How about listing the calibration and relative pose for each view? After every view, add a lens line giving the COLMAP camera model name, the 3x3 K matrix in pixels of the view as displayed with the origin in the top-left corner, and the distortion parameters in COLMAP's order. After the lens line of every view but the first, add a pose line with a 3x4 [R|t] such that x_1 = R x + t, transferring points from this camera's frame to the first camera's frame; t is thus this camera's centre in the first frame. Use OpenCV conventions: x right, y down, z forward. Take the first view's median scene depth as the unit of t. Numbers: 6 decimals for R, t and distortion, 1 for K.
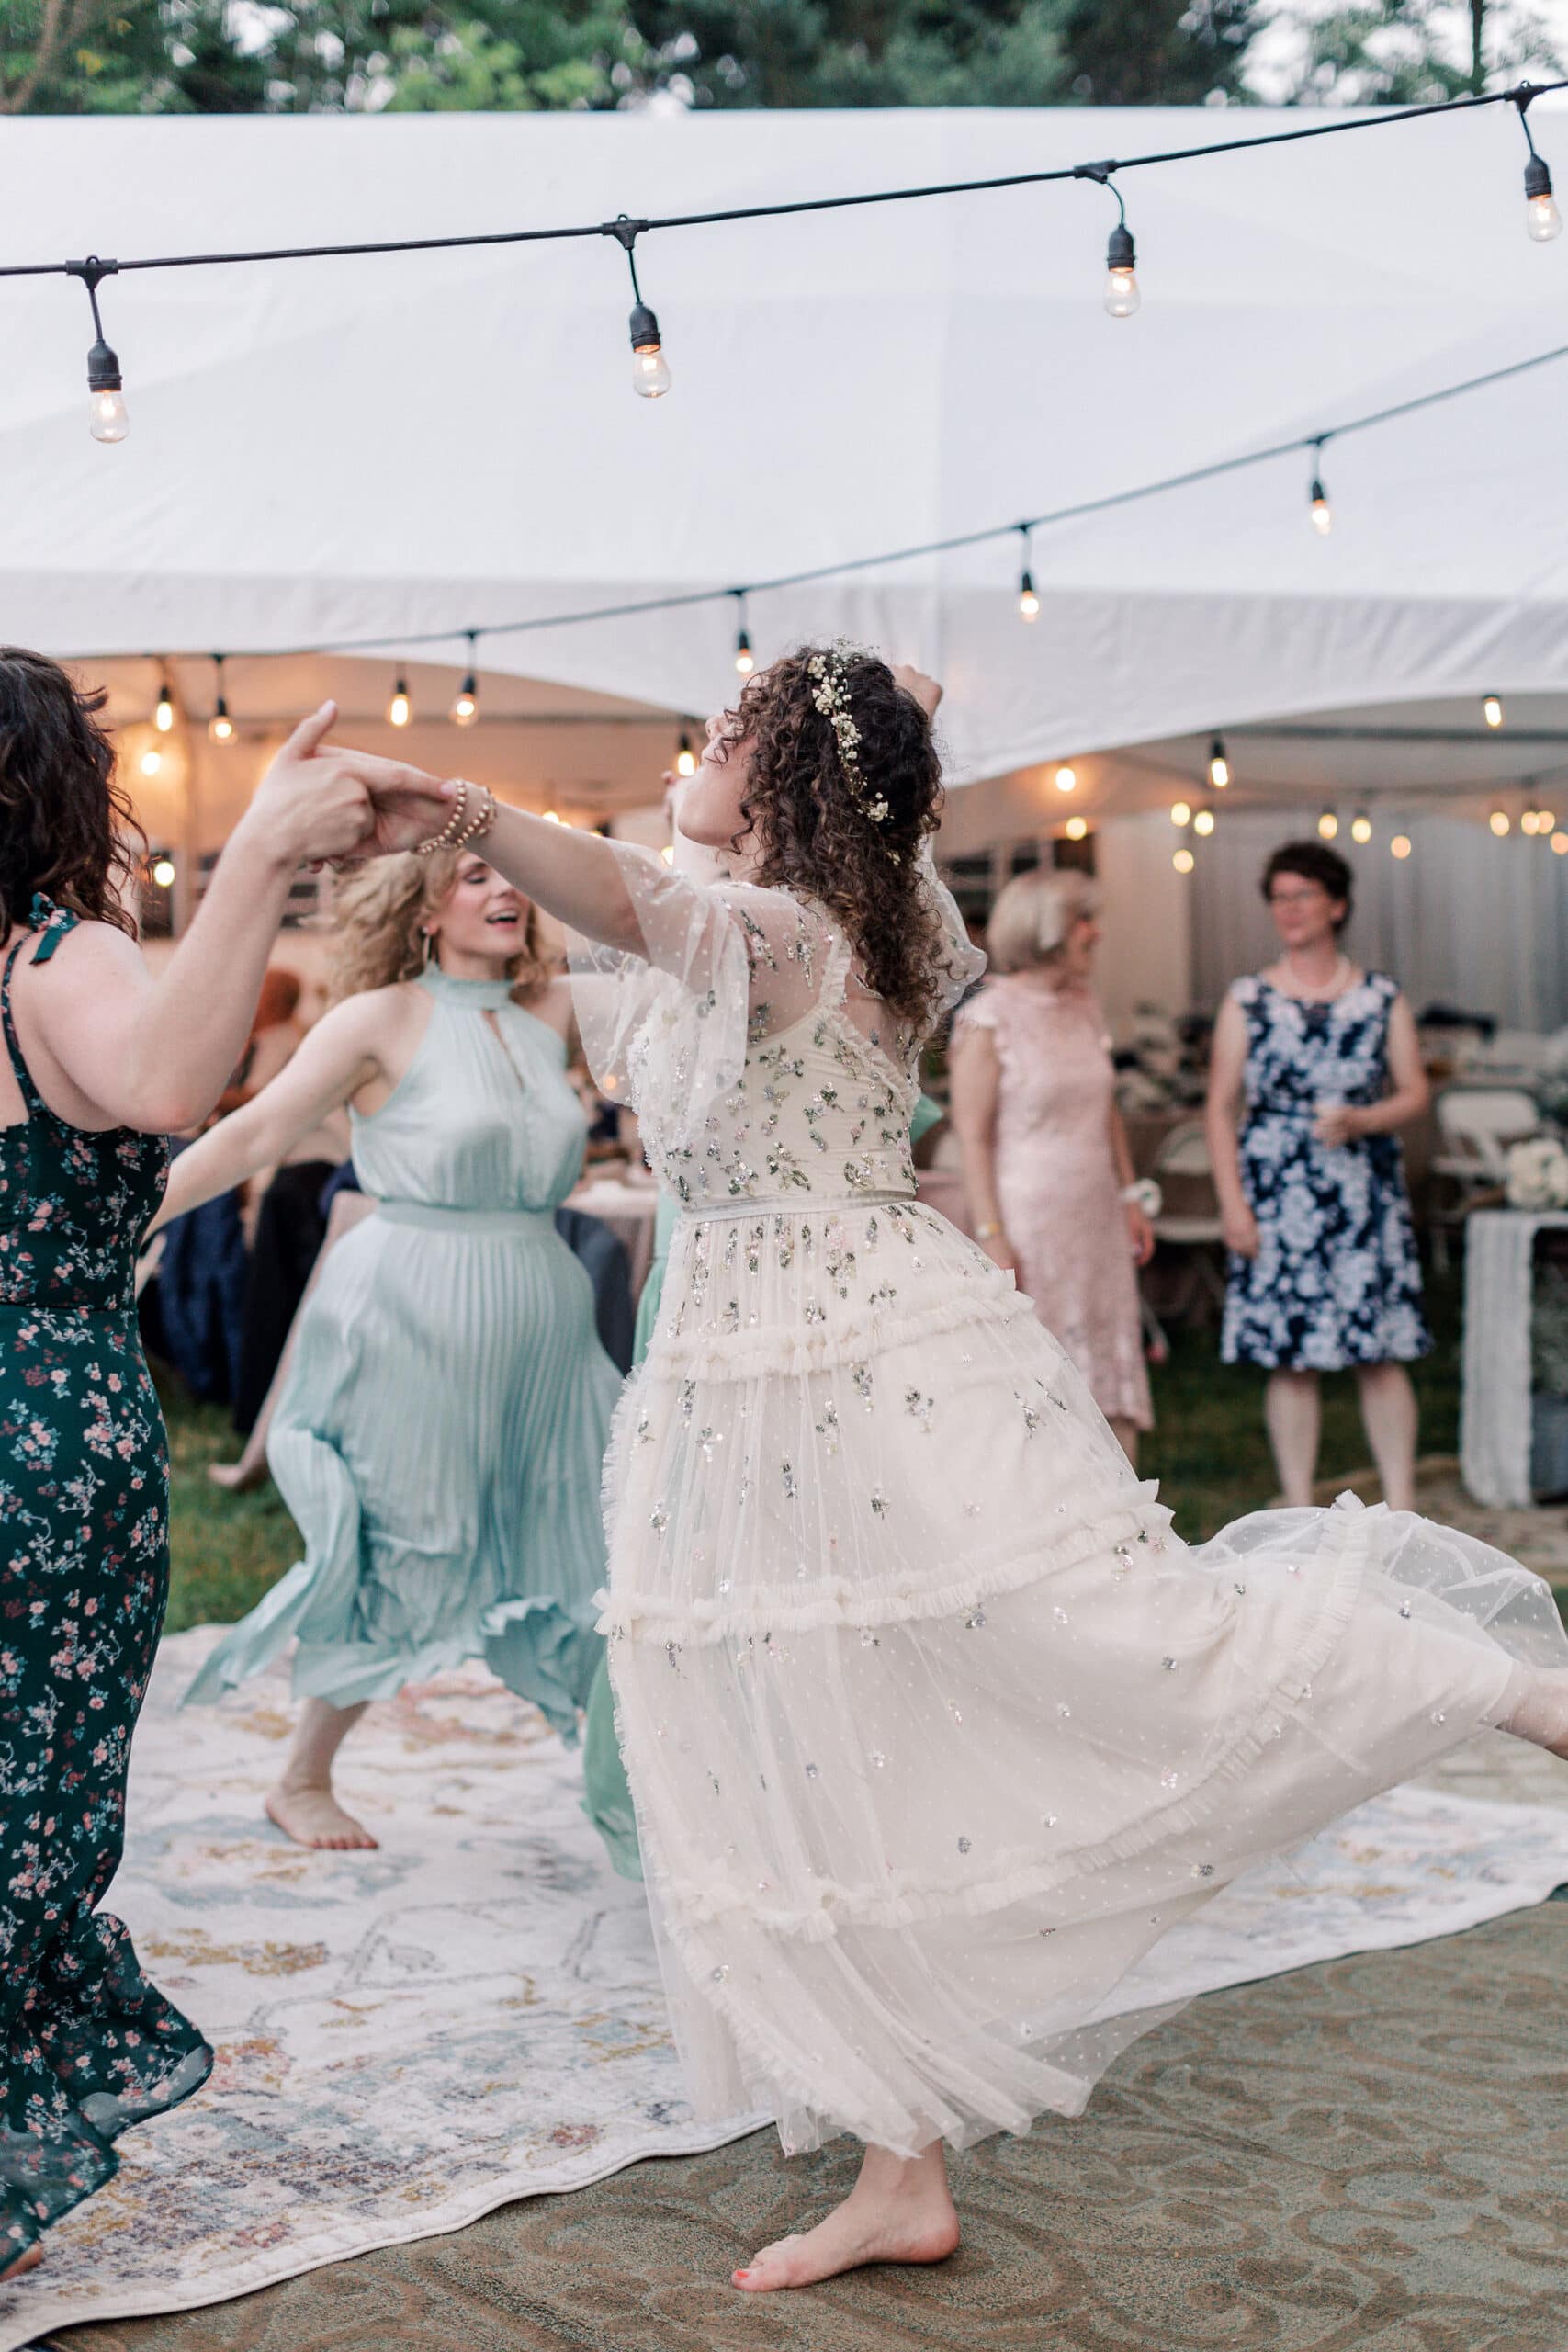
lens RADIAL K [[3229.2, 0, 827.5], [0, 3229.2, 1171.8], [0, 0, 1]] dist [0.005689, -0.032691]
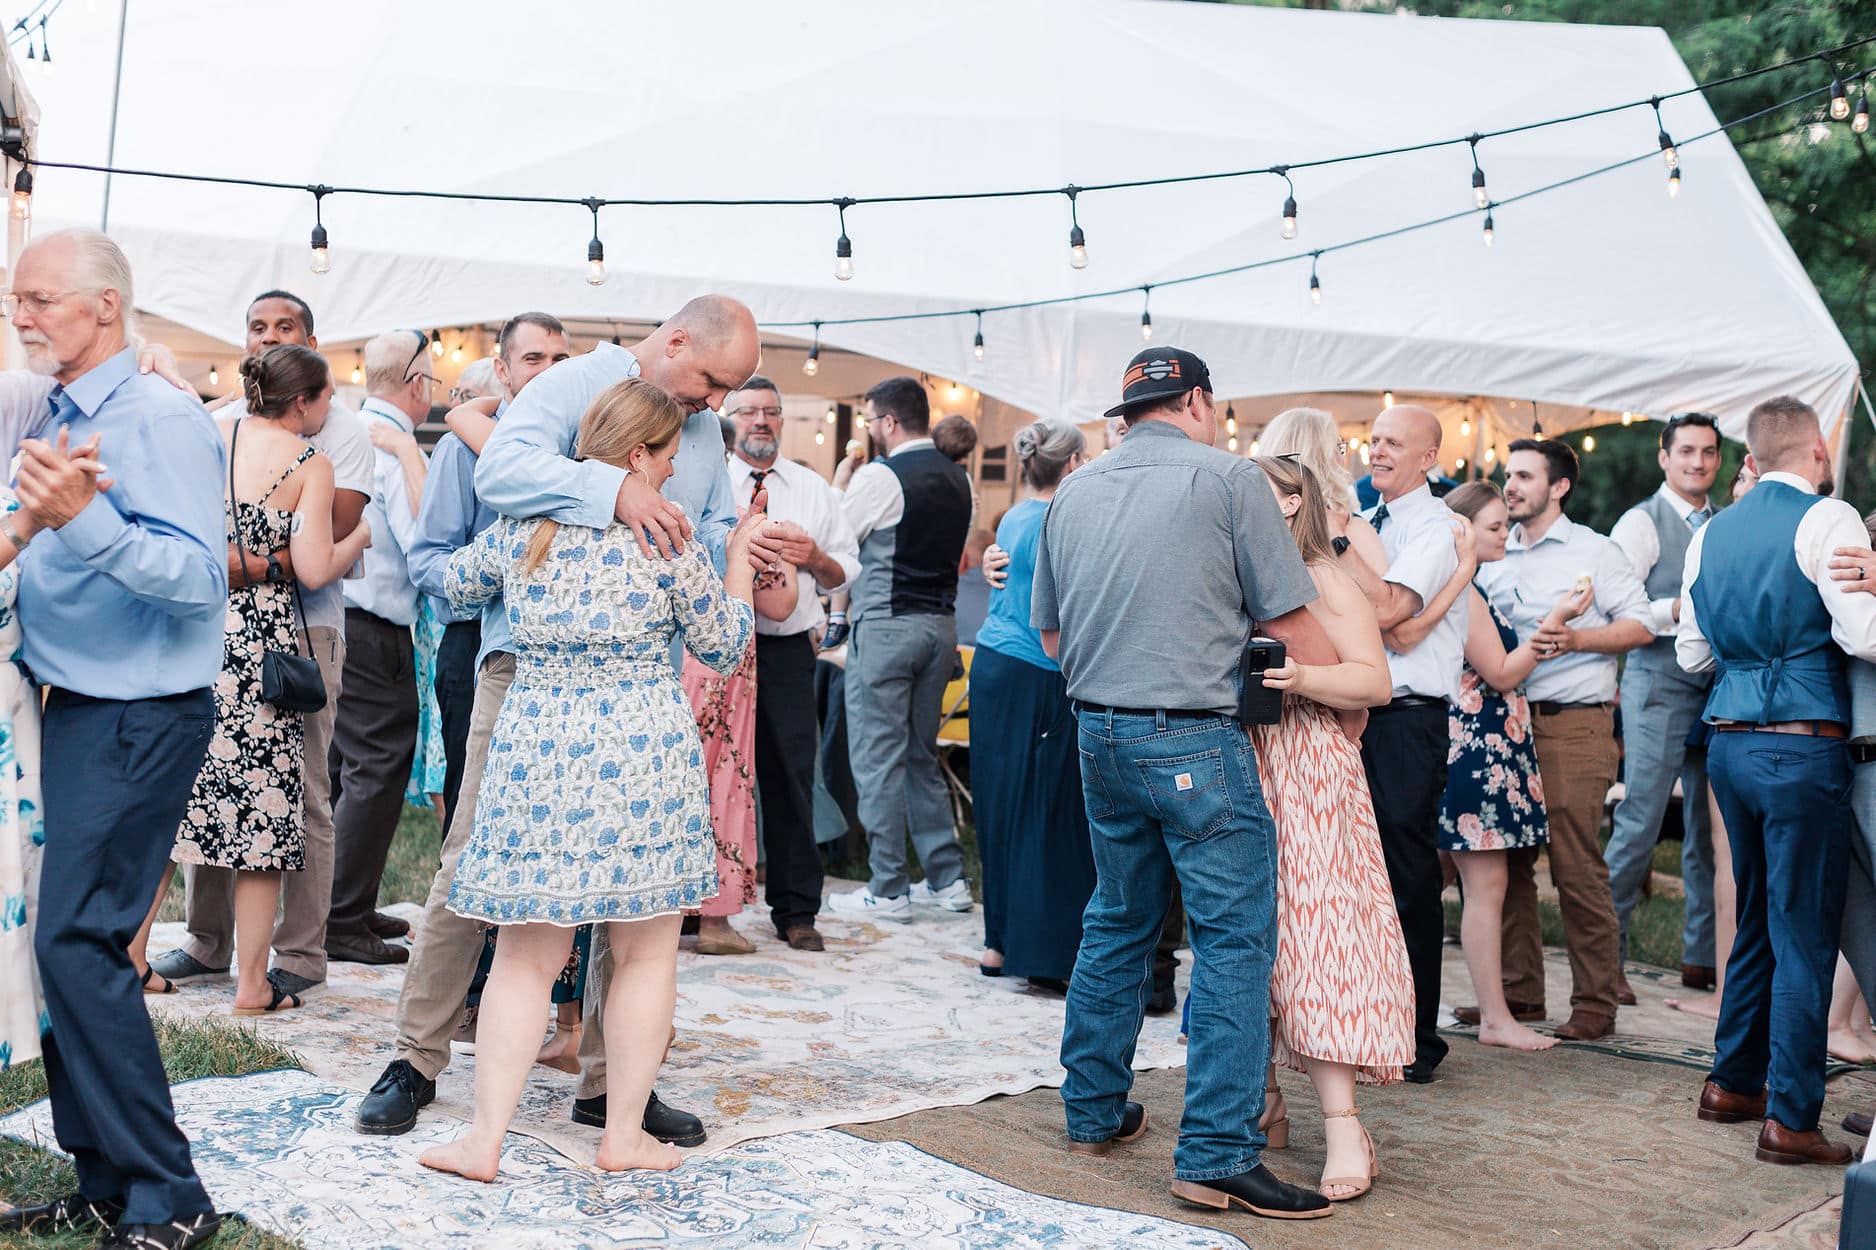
lens RADIAL K [[2555.9, 0, 938.0], [0, 2555.9, 625.0], [0, 0, 1]] dist [0.026594, 0.073216]
pose [[0.995303, 0.053740, 0.080521, -0.142485], [-0.052286, 0.998431, -0.020054, 0.018424], [-0.081472, 0.015750, 0.996551, -0.357316]]
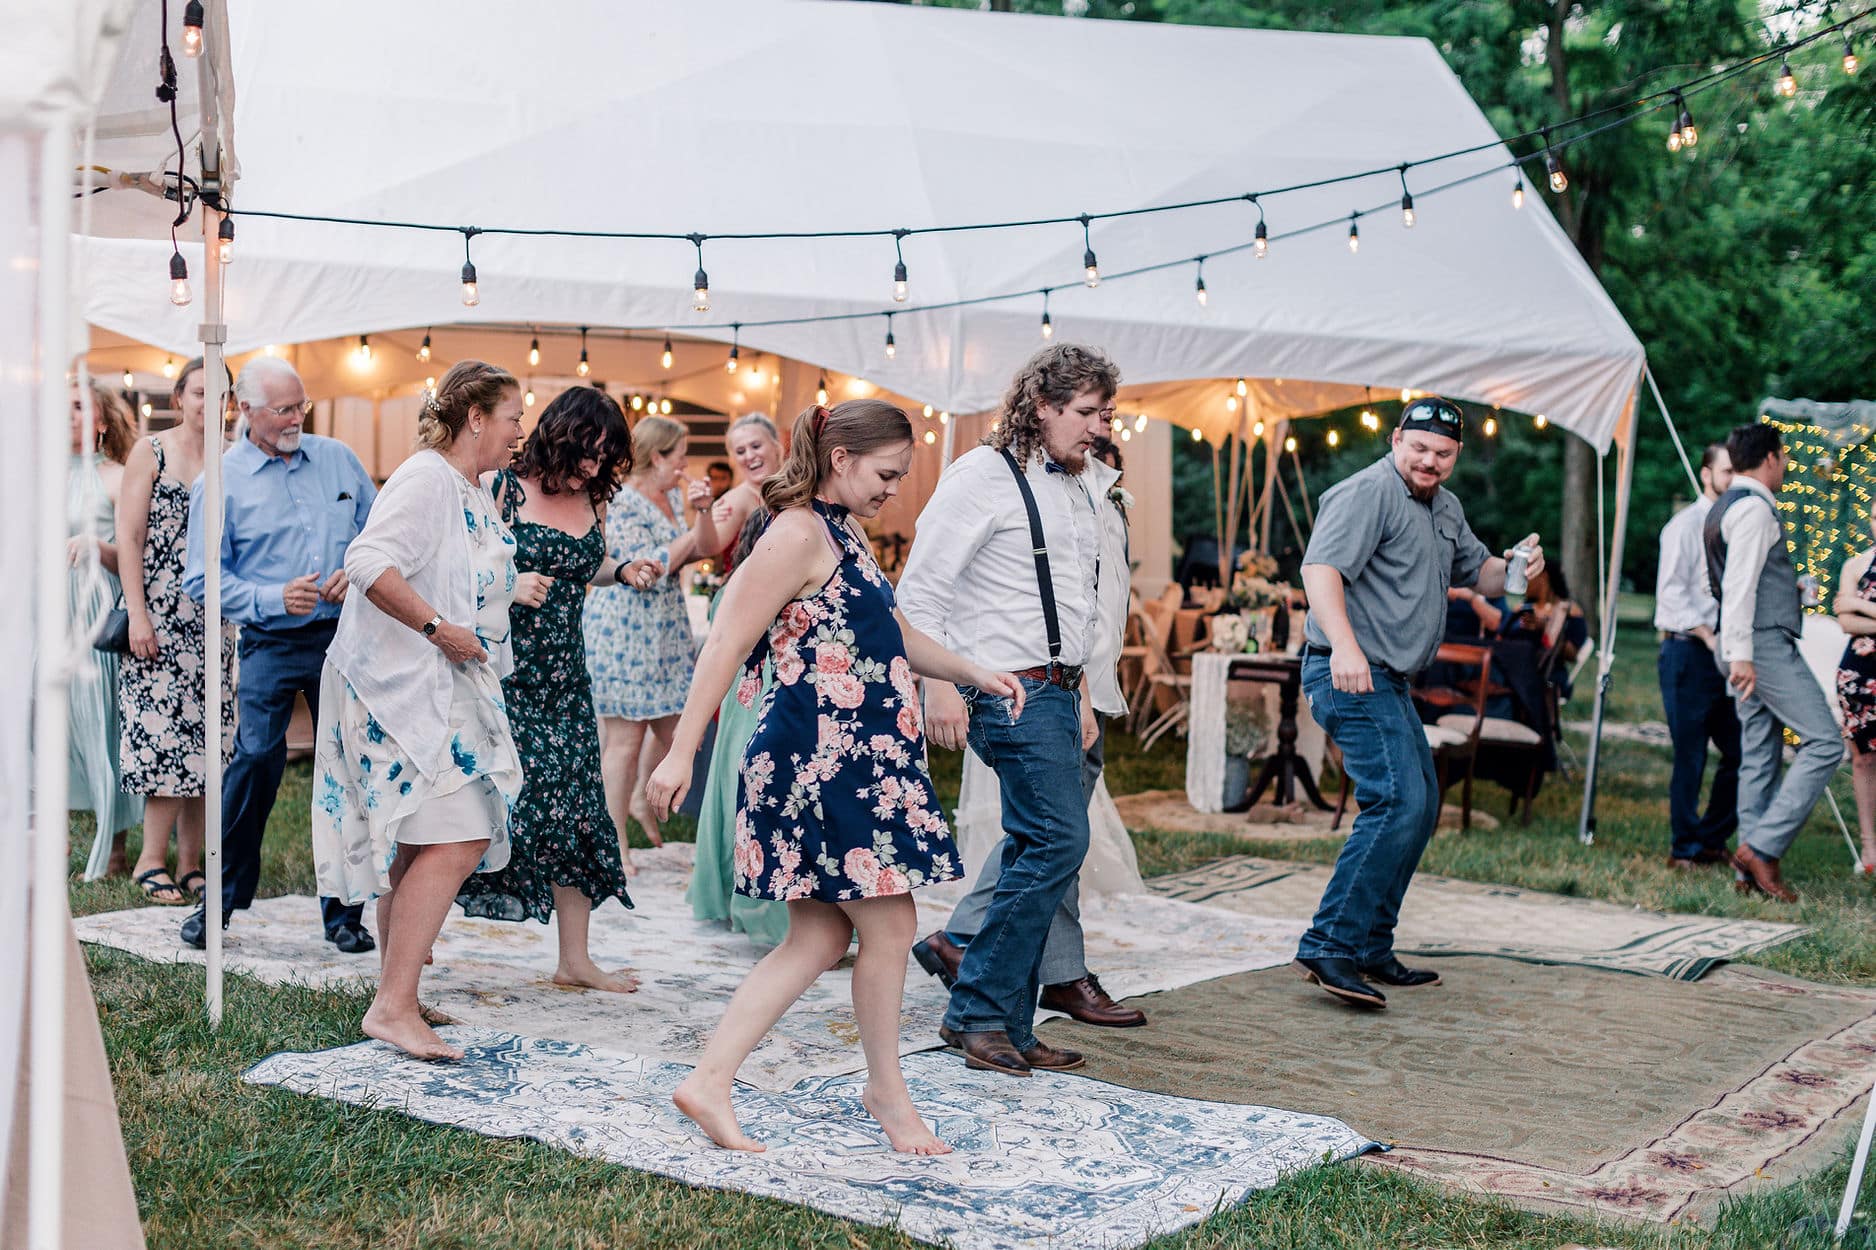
lens RADIAL K [[2555.9, 0, 938.0], [0, 2555.9, 625.0], [0, 0, 1]] dist [0.026594, 0.073216]
pose [[0.974780, 0.023479, 0.221930, -0.308901], [-0.021198, 0.999695, -0.012654, 0.021399], [-0.222160, 0.007631, 0.974980, -0.445783]]
